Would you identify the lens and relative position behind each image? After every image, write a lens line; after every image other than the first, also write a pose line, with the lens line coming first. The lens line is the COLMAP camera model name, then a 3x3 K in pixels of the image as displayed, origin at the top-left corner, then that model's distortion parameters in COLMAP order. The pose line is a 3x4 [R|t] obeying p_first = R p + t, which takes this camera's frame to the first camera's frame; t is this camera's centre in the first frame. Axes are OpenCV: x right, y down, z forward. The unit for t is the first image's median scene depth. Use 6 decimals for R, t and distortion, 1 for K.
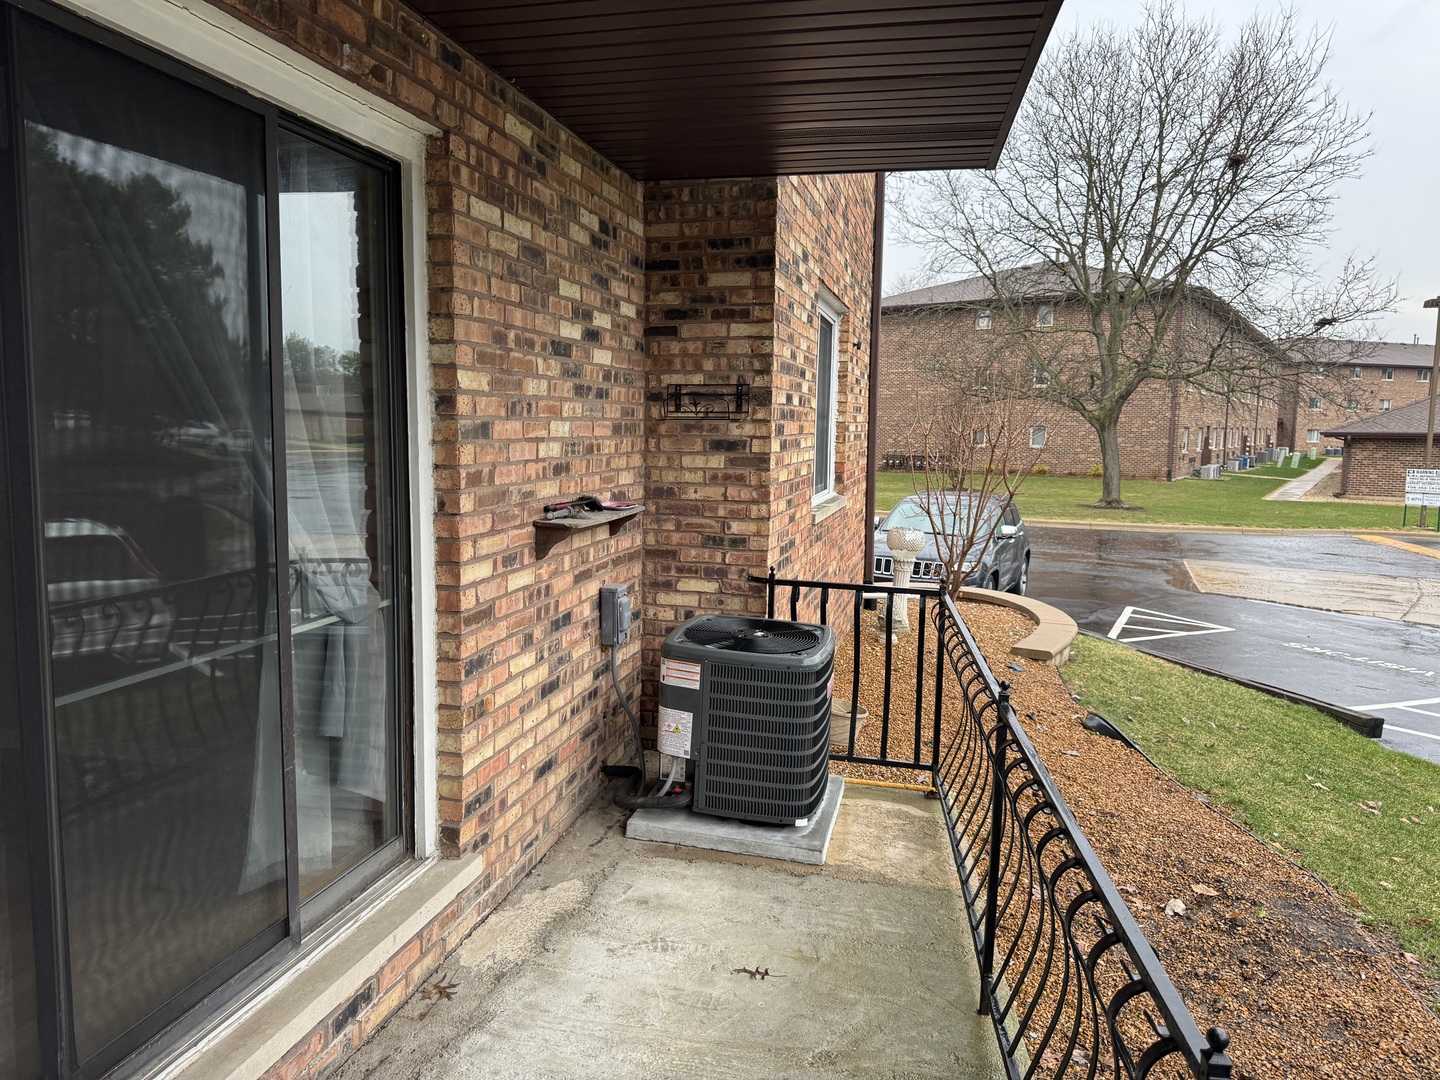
lens RADIAL K [[1015.2, 0, 718.4], [0, 1015.2, 538.6], [0, 0, 1]] dist [0.065002, -0.083746]
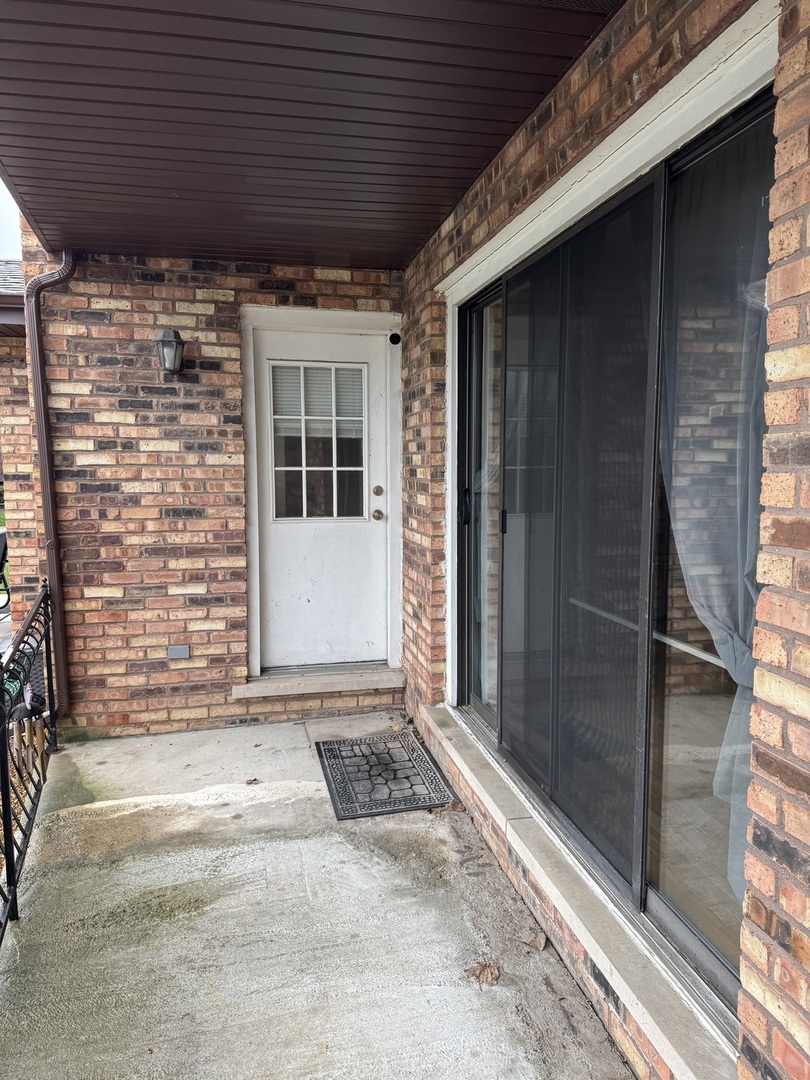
lens RADIAL K [[761.4, 0, 404.3], [0, 761.4, 537.9], [0, 0, 1]] dist [0.065002, -0.083746]
pose [[-0.901643, 0.029708, -0.431459, 0.149196], [-0.060526, 0.979152, 0.193904, -0.130469], [0.428224, 0.200946, -0.881048, 1.319705]]
